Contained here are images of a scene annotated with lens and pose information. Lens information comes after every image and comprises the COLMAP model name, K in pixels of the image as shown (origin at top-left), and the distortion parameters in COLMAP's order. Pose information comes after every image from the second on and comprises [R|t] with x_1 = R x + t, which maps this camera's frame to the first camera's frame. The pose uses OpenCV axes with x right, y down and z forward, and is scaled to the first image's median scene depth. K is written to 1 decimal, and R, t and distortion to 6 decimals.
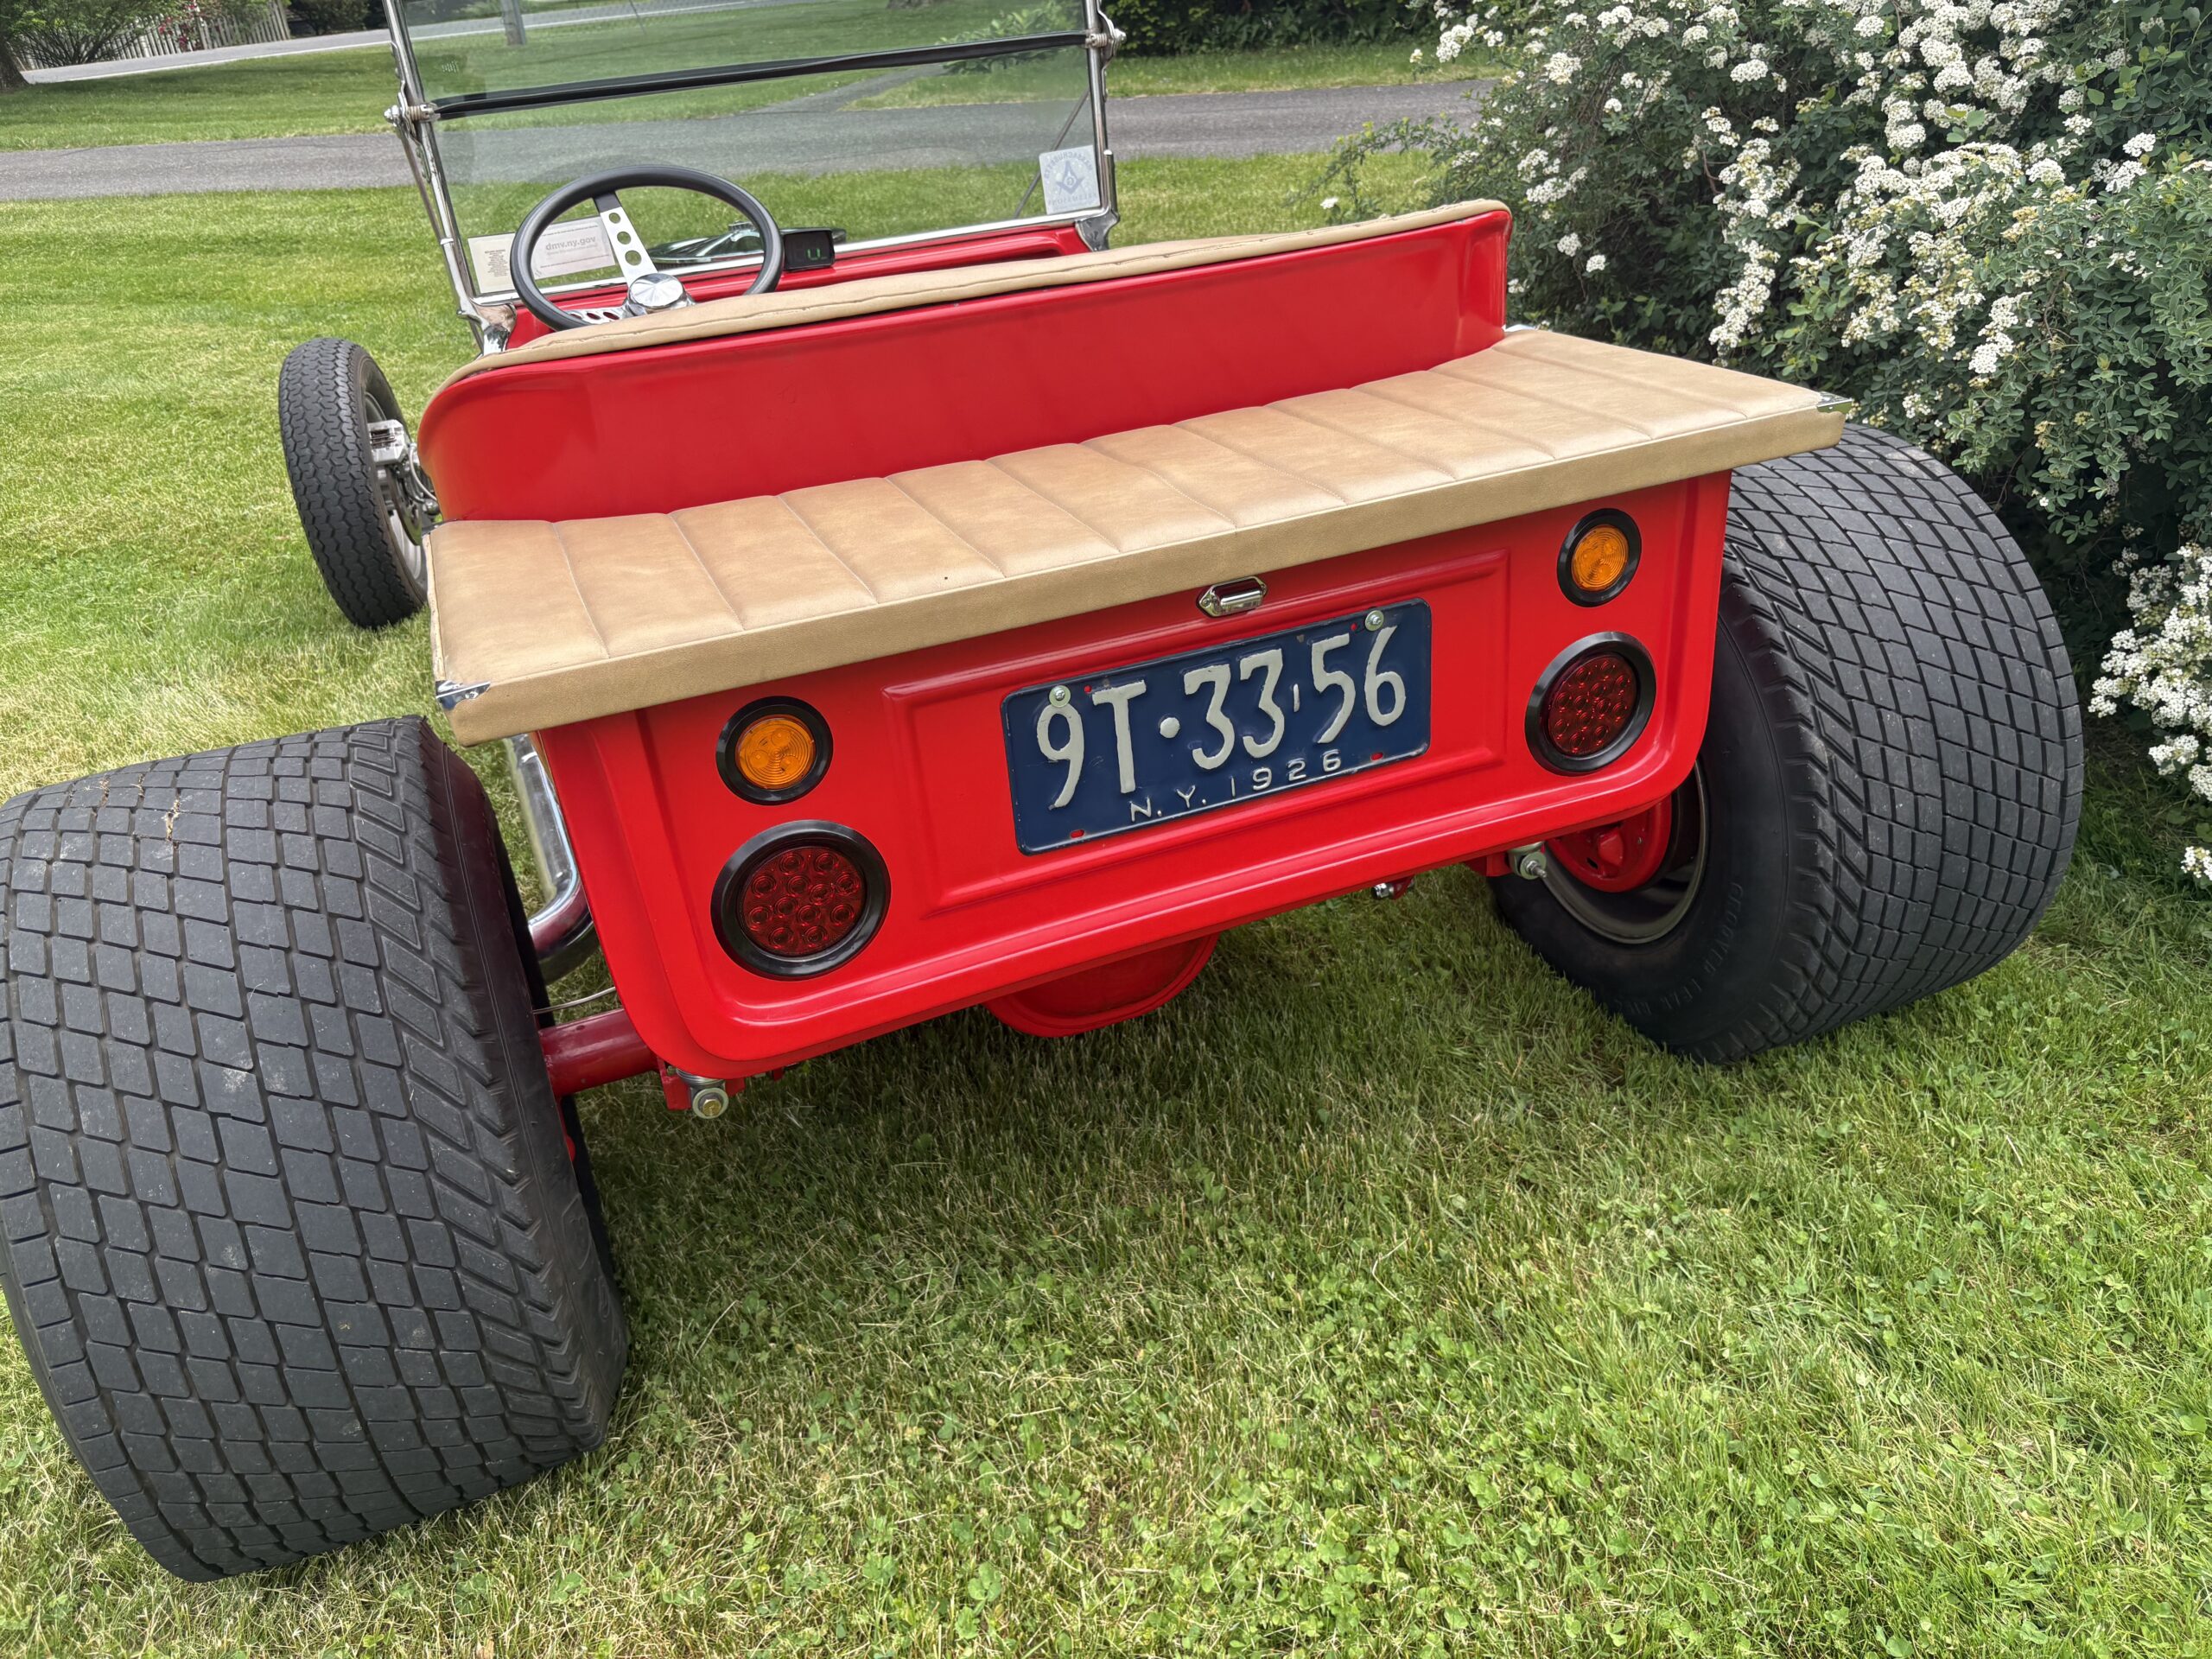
lens RADIAL K [[1676.3, 0, 1106.0], [0, 1676.3, 829.5], [0, 0, 1]] dist [-0.017837, 0.009013]
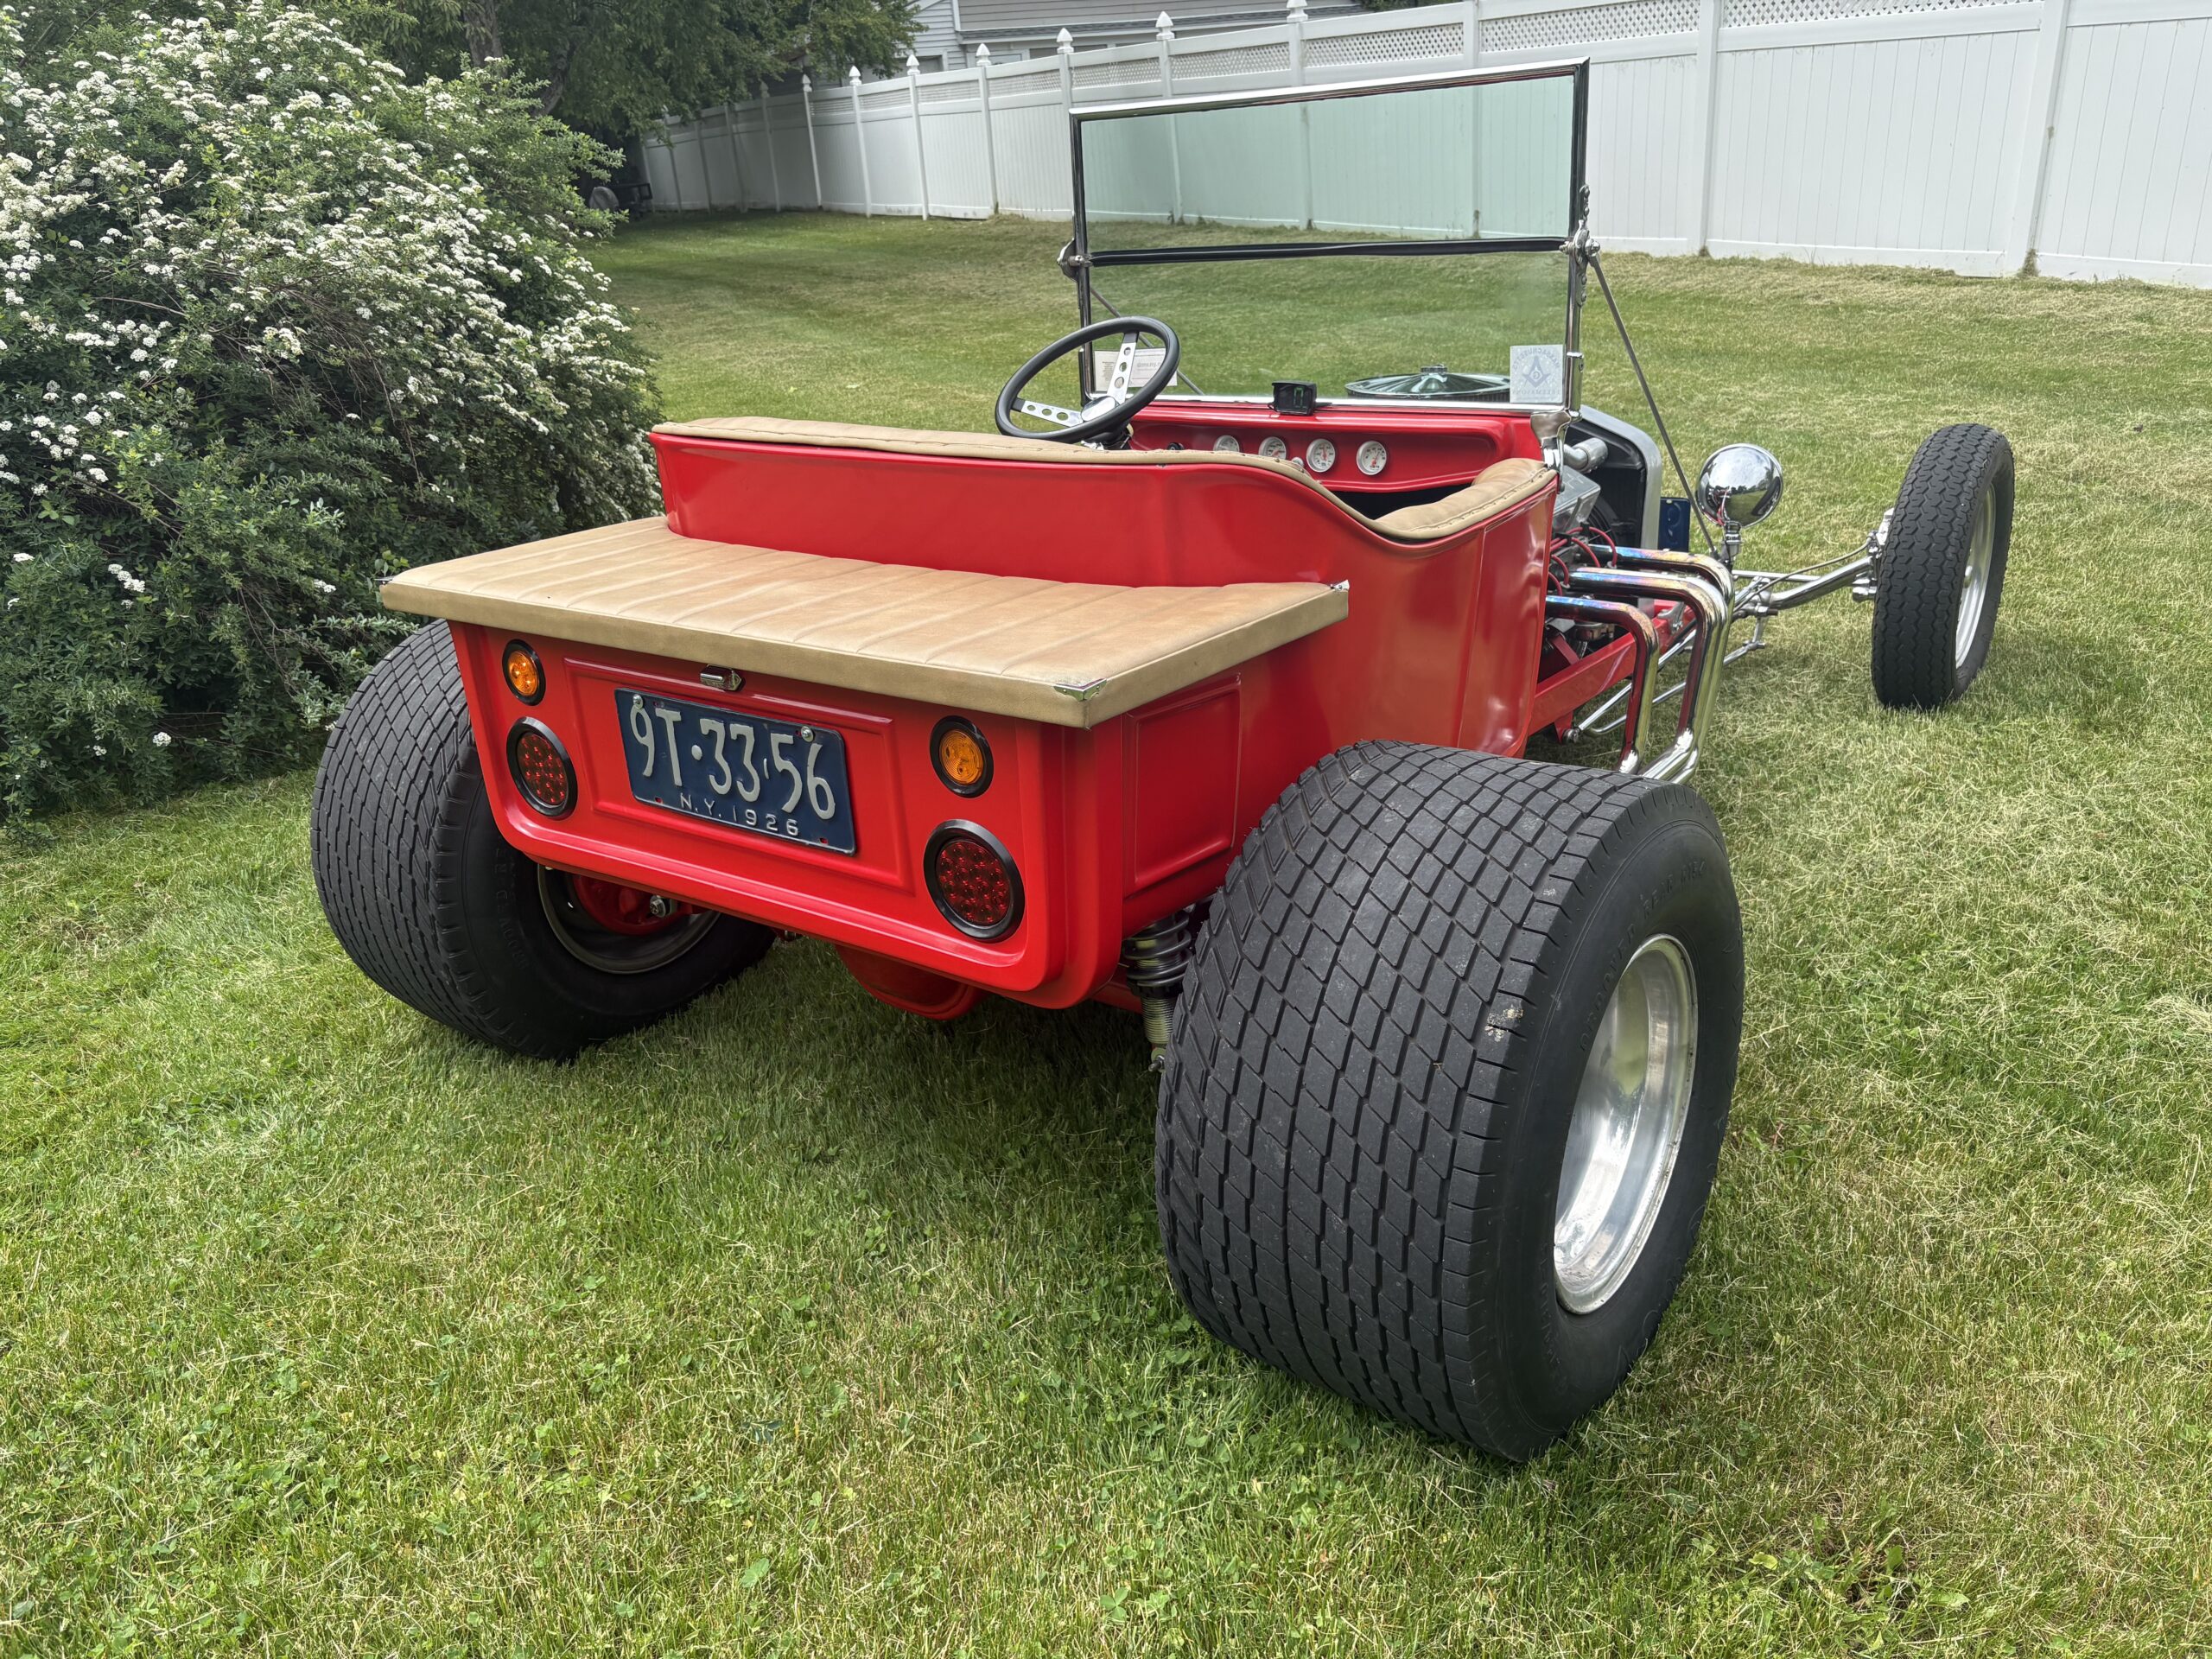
lens RADIAL K [[1676.3, 0, 1106.0], [0, 1676.3, 829.5], [0, 0, 1]] dist [-0.017837, 0.009013]
pose [[0.514067, 0.355711, -0.780516, 1.275554], [-0.377414, 0.910940, 0.166576, -0.348758], [0.770256, 0.208946, 0.602534, 0.397213]]
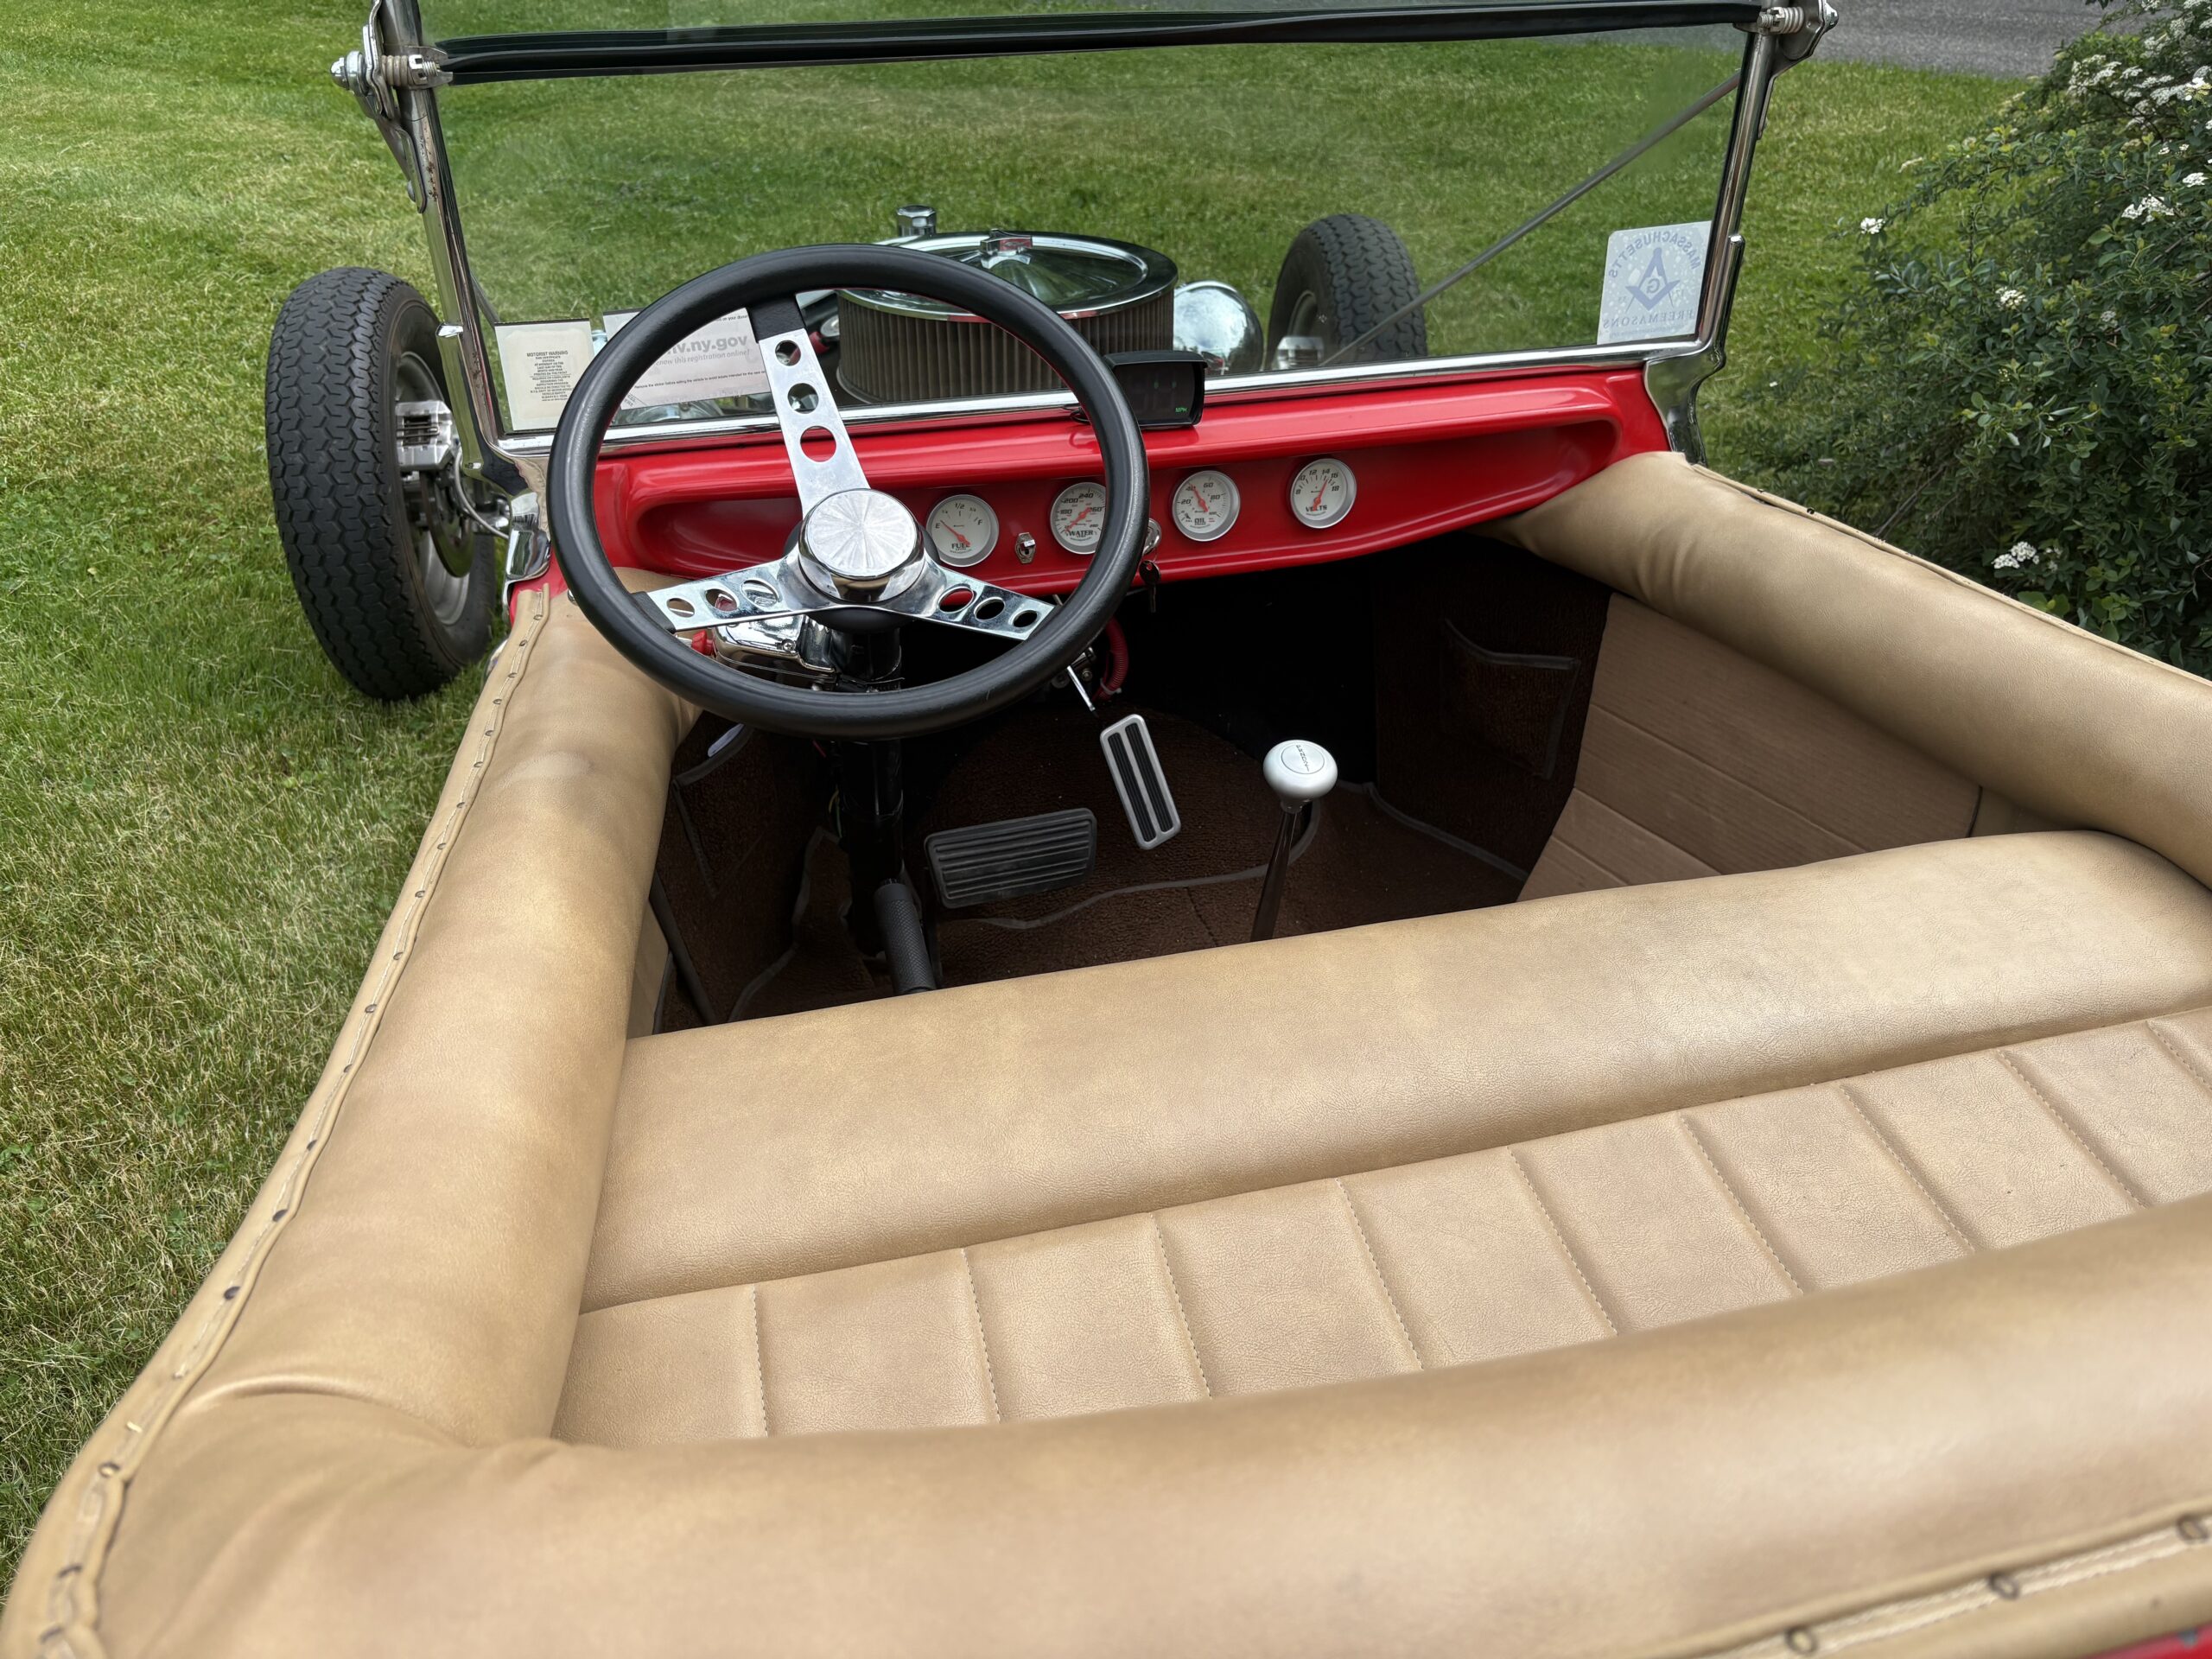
lens RADIAL K [[1681.6, 0, 1081.4], [0, 1681.6, 836.4], [0, 0, 1]] dist [0.000529, -0.002140]
pose [[0.989062, 0.134799, -0.059885, -0.244132], [-0.127897, 0.985991, 0.107070, -0.430406], [0.073479, -0.098240, 0.992446, 0.769869]]
